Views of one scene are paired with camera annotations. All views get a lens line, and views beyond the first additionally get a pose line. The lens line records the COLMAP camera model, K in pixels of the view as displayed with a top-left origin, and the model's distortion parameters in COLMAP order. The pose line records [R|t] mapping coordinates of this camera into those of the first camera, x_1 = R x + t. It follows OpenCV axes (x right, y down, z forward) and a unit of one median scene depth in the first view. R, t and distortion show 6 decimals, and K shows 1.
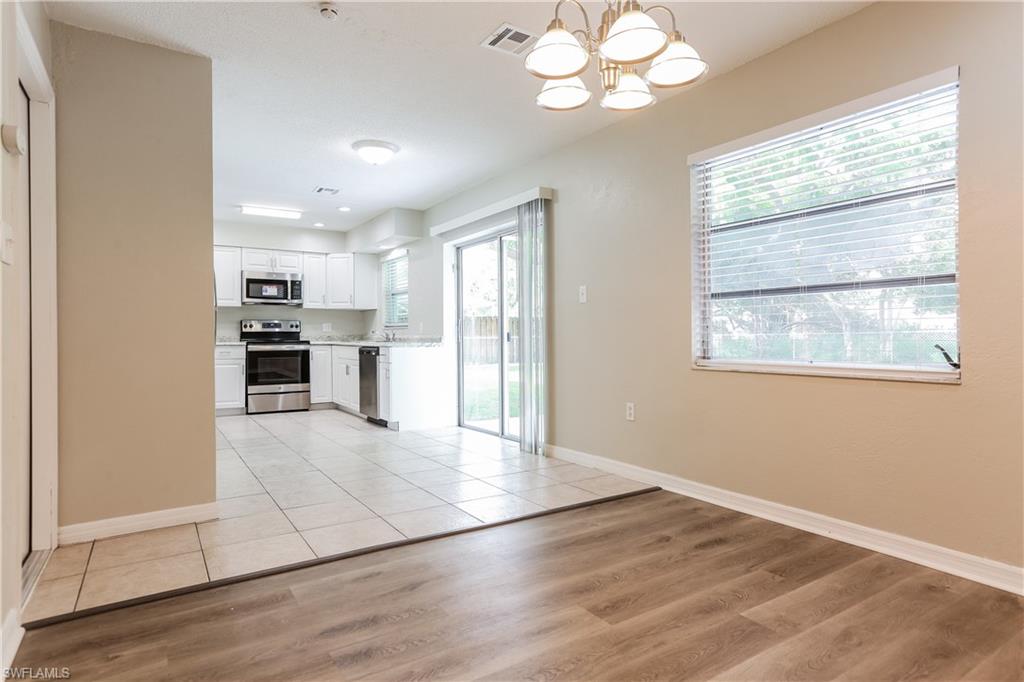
lens RADIAL K [[562.1, 0, 508.6], [0, 562.1, 333.6], [0, 0, 1]] dist [-0.016479, 0.002863]
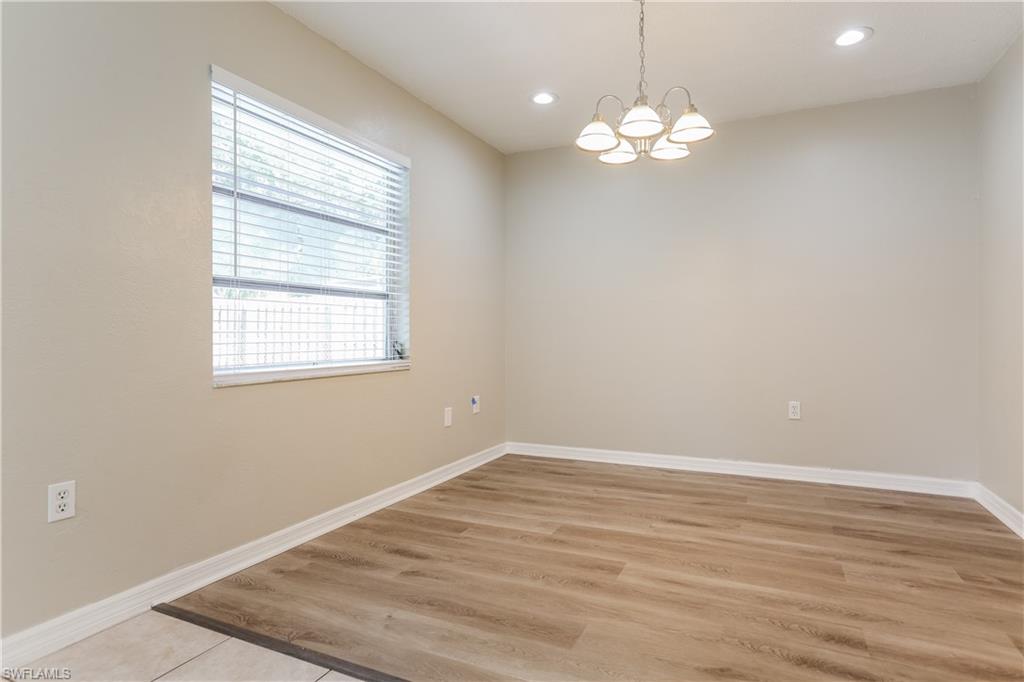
lens RADIAL K [[562.1, 0, 509.9], [0, 562.1, 337.0], [0, 0, 1]] dist [-0.016479, 0.002863]
pose [[-0.525479, 0.004185, 0.850796, -0.564588], [0.002754, 0.999991, -0.003218, 0.008200], [-0.850802, 0.000652, -0.525486, 1.404583]]
